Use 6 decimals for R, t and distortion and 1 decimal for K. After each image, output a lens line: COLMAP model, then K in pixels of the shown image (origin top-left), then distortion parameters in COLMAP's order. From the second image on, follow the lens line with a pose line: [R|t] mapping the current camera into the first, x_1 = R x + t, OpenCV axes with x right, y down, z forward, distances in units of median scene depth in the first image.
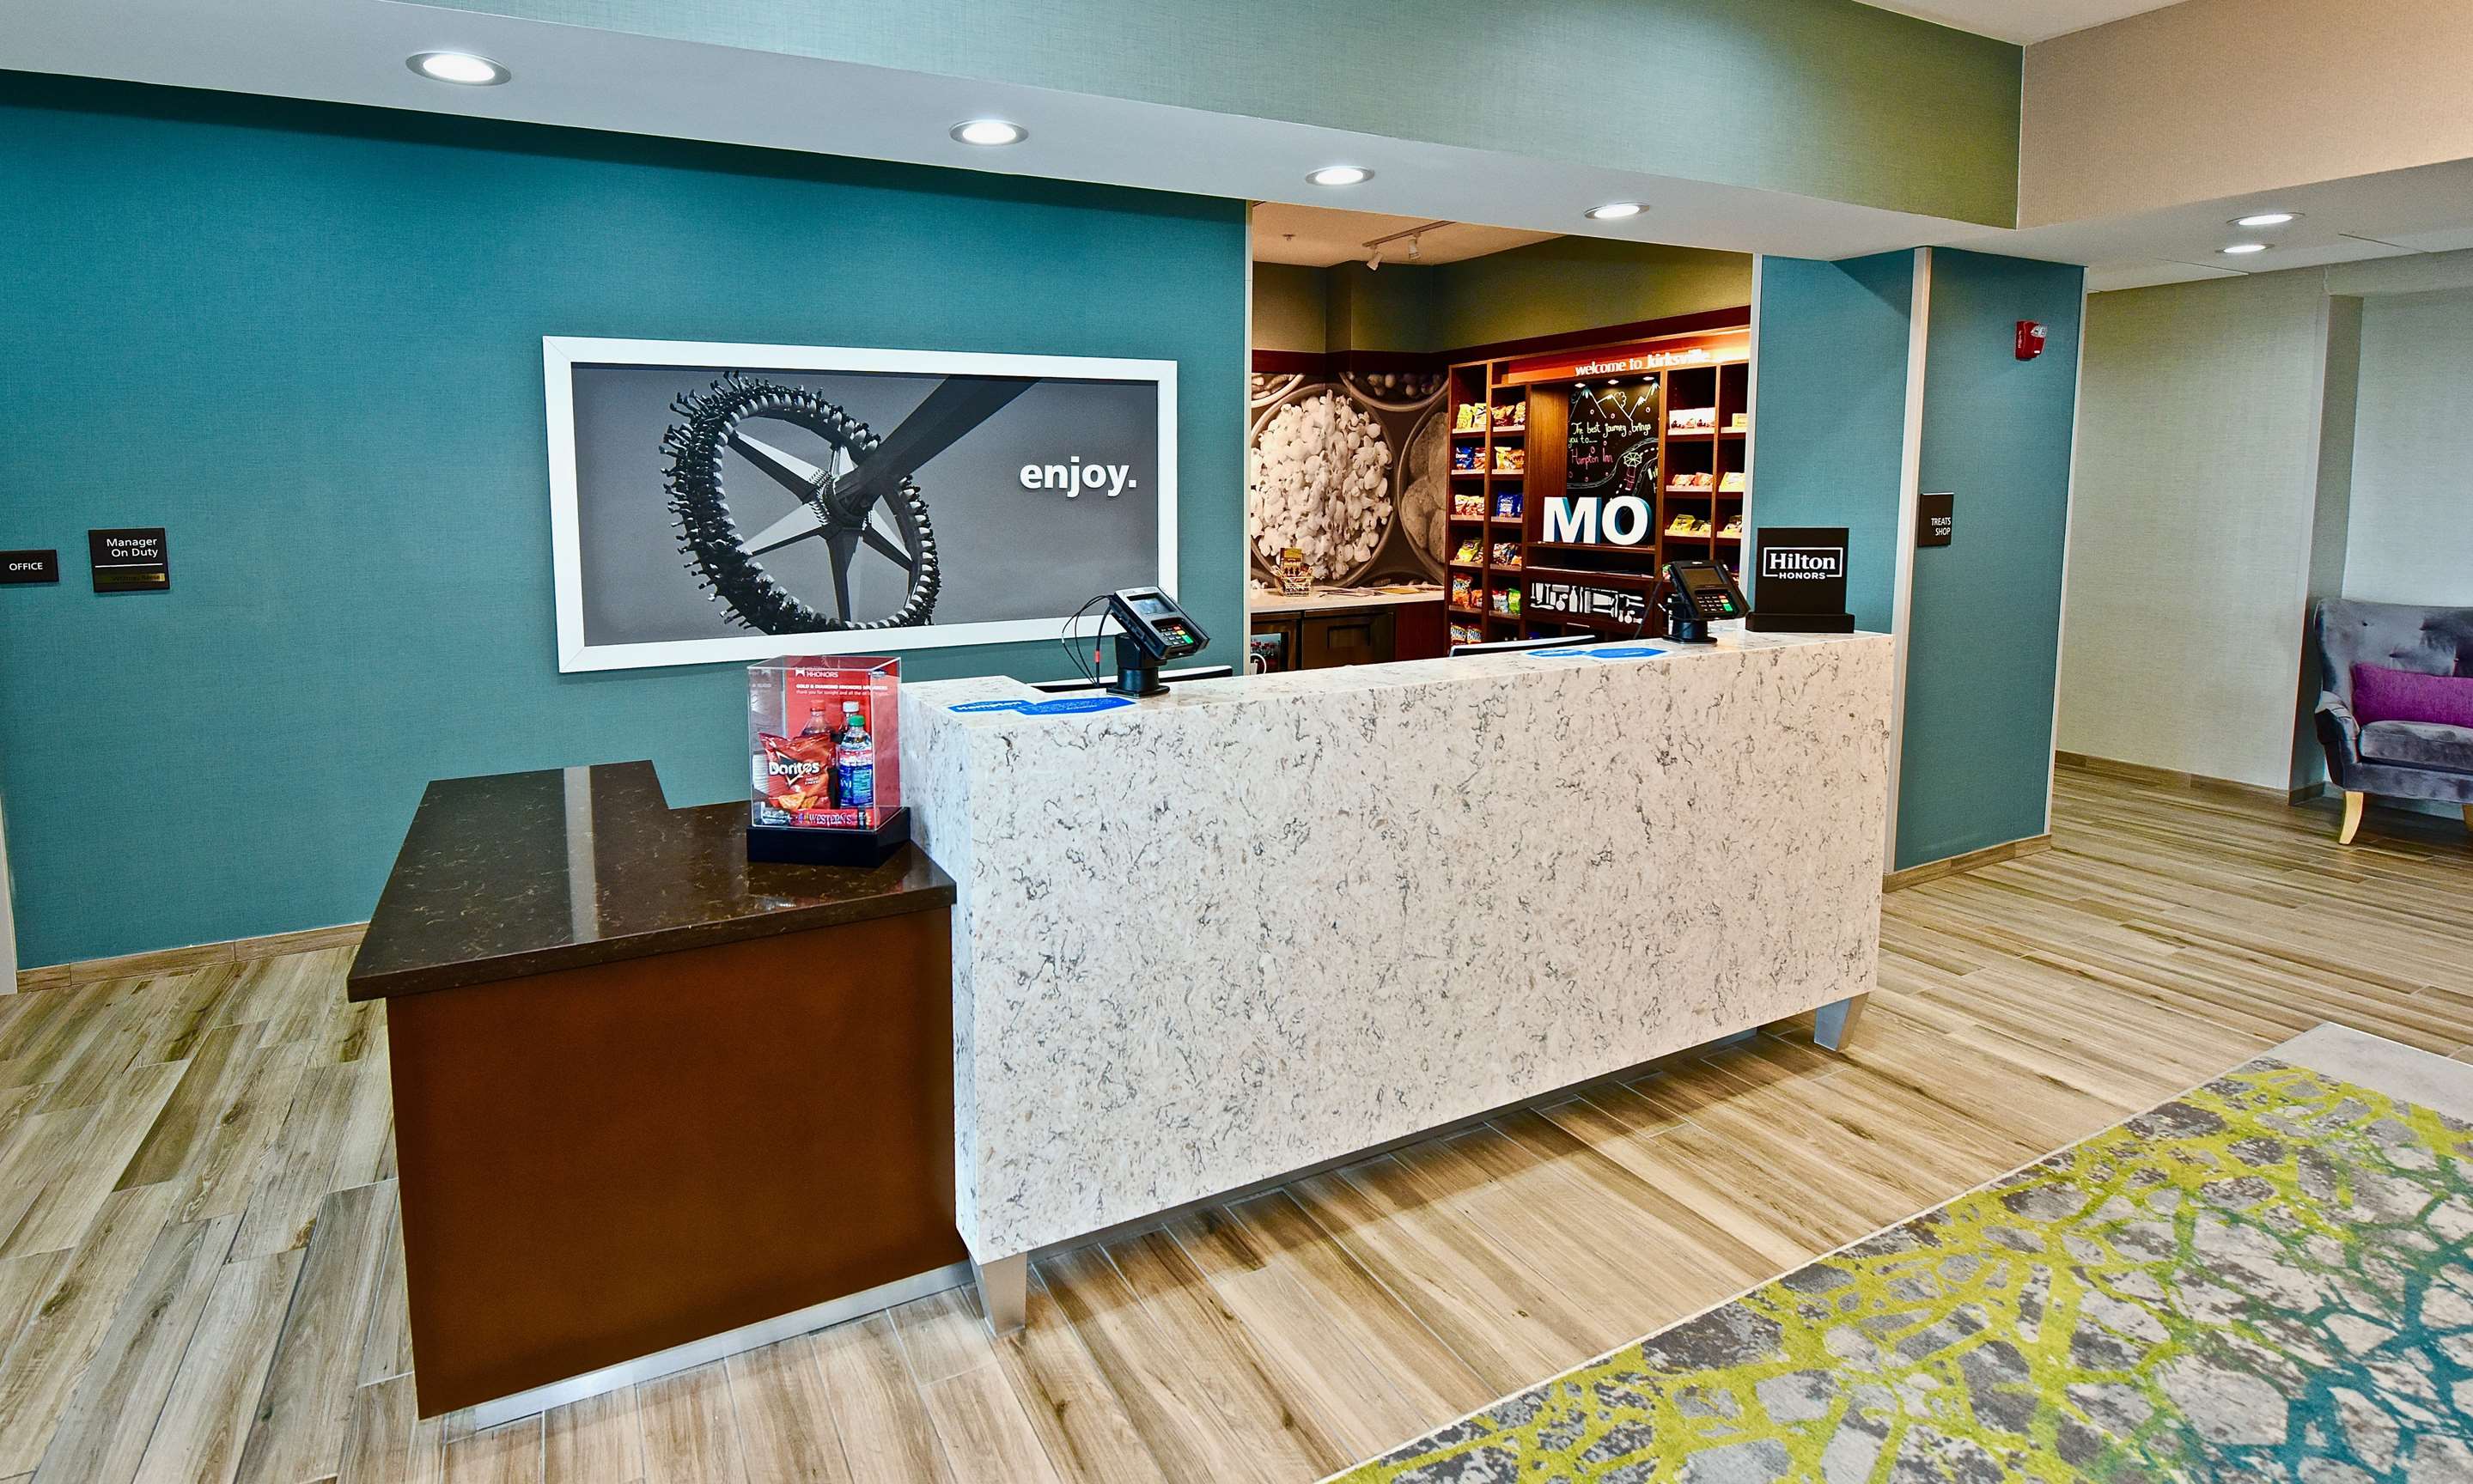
lens RADIAL K [[1158.6, 0, 1079.5], [0, 1158.6, 591.3], [0, 0, 1]] dist [-0.016156, -0.001907]
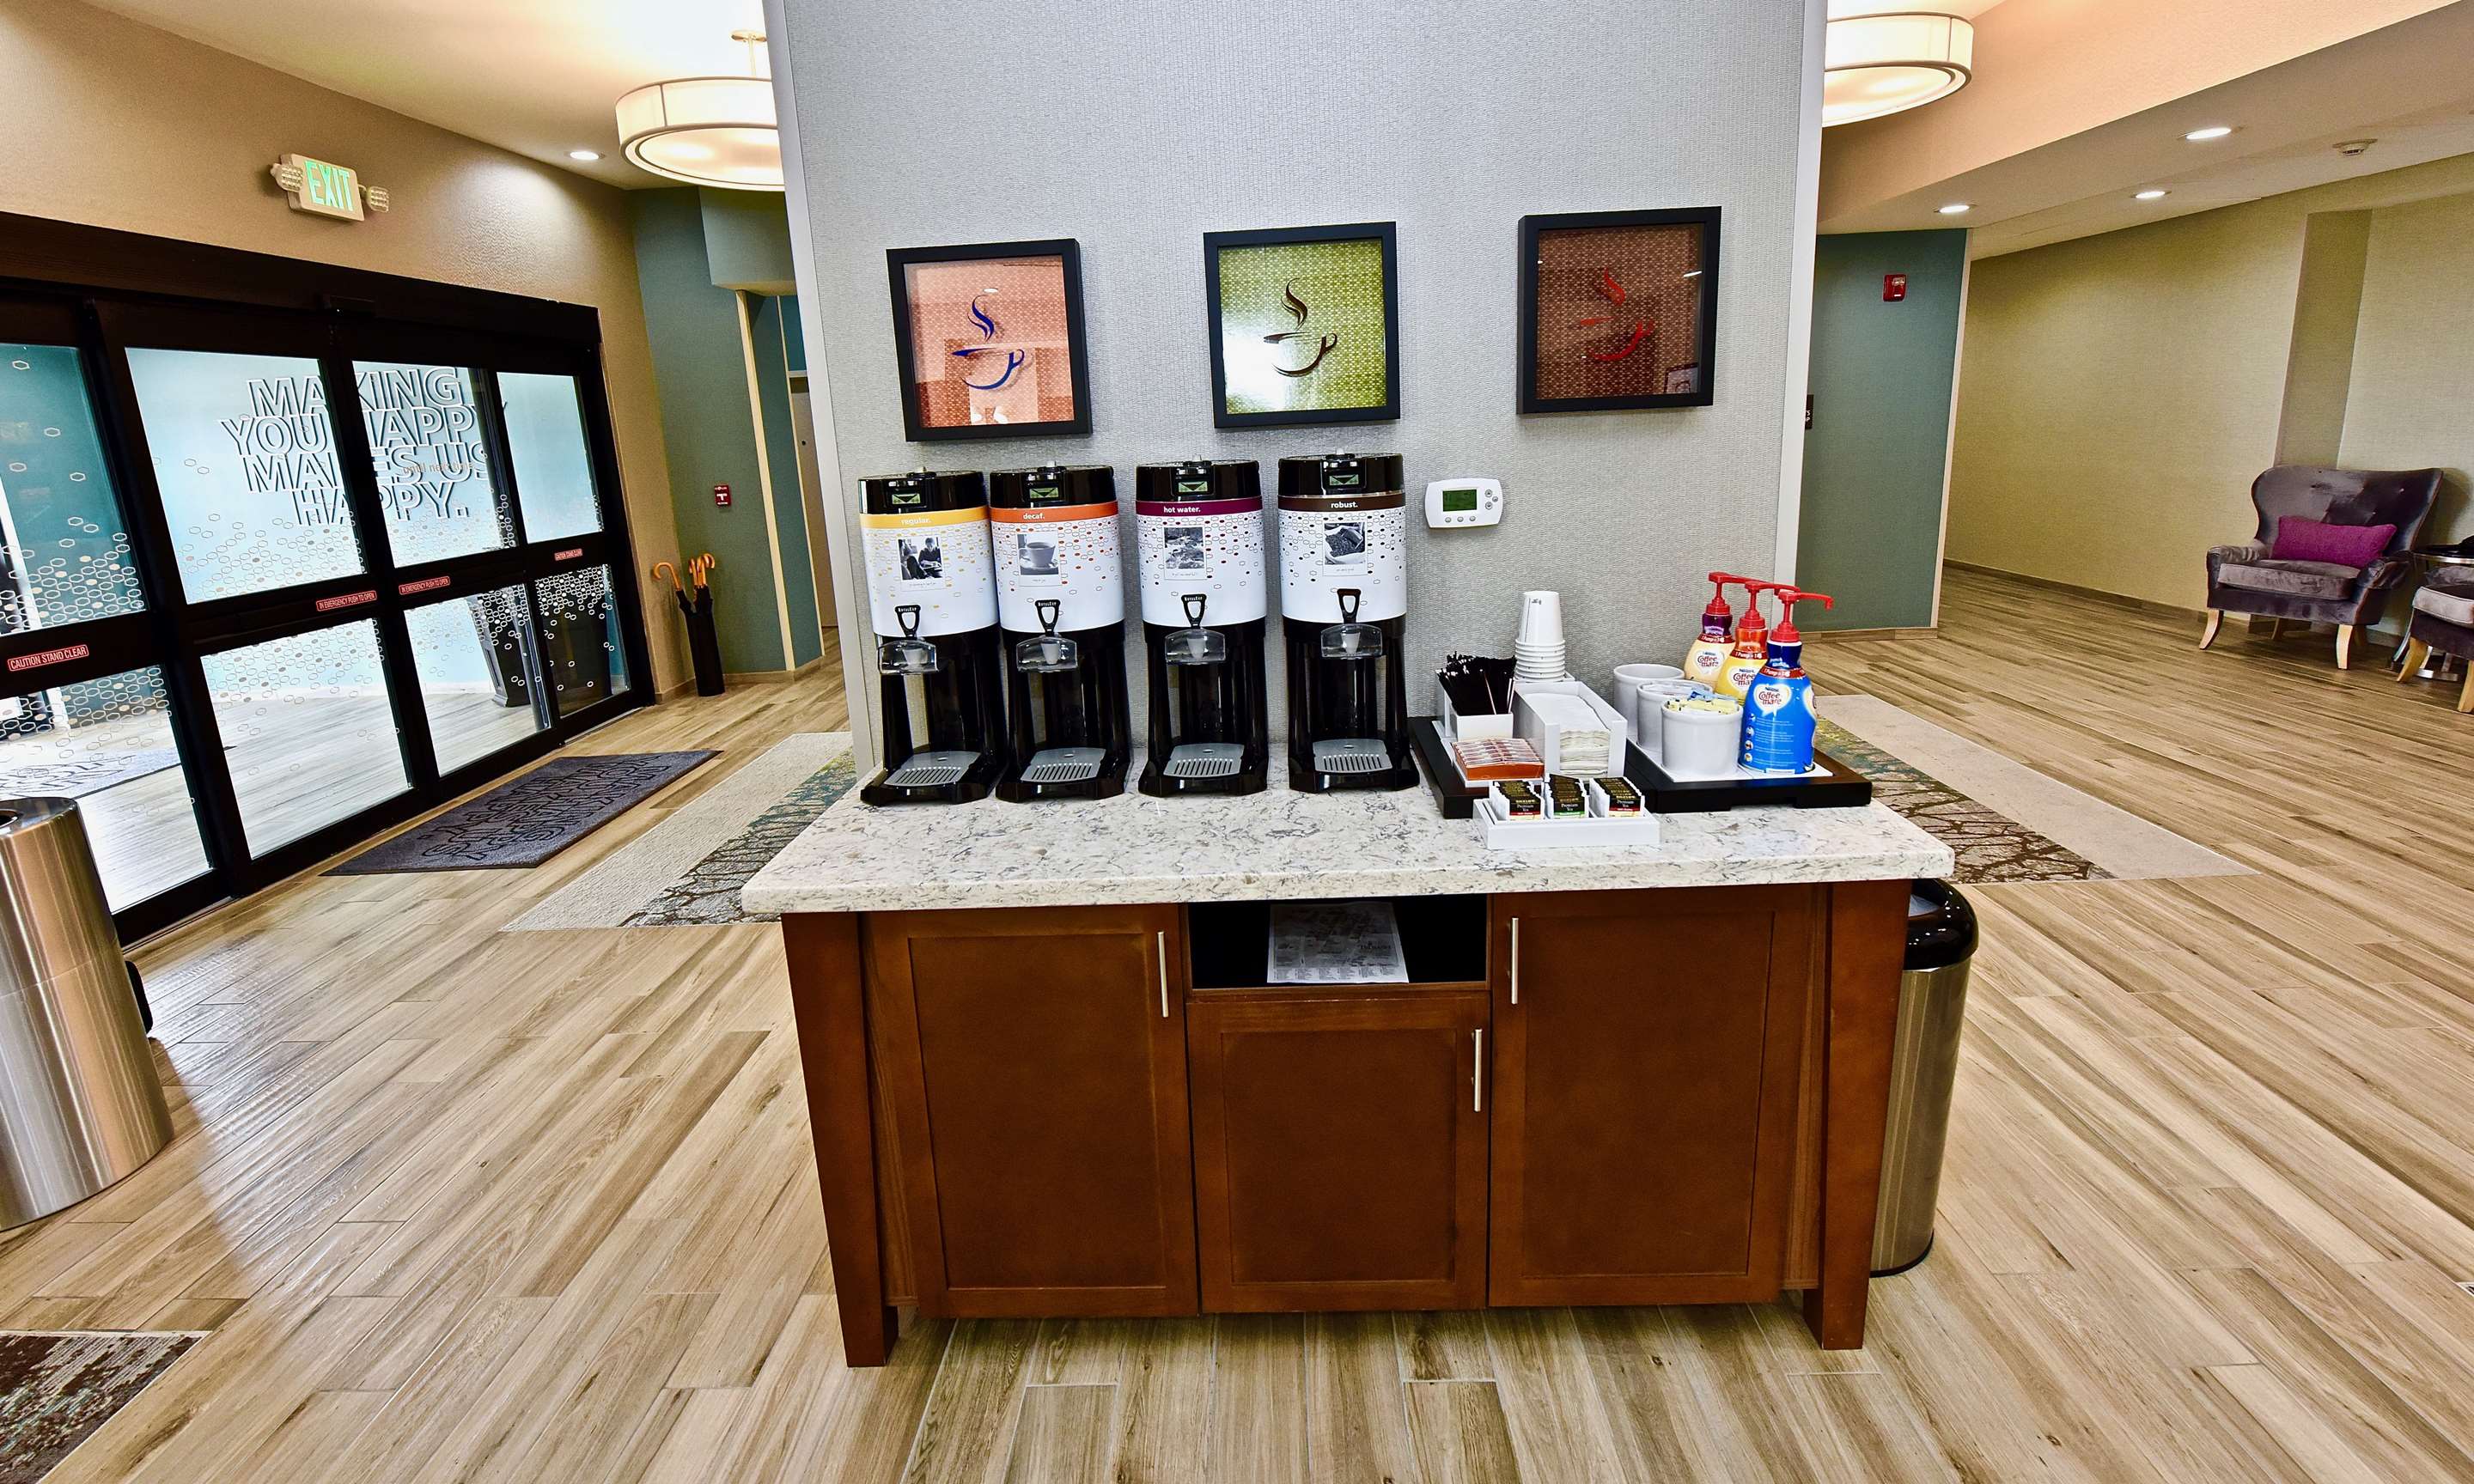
lens RADIAL K [[1086.3, 0, 1231.9], [0, 1086.3, 654.2], [0, 0, 1]] dist [-0.010445, -0.002287]
pose [[0.898481, 0.059575, -0.434951, 0.985486], [-0.004523, 0.991953, 0.126525, 0.114639], [0.438989, -0.111713, 0.891521, -0.978443]]
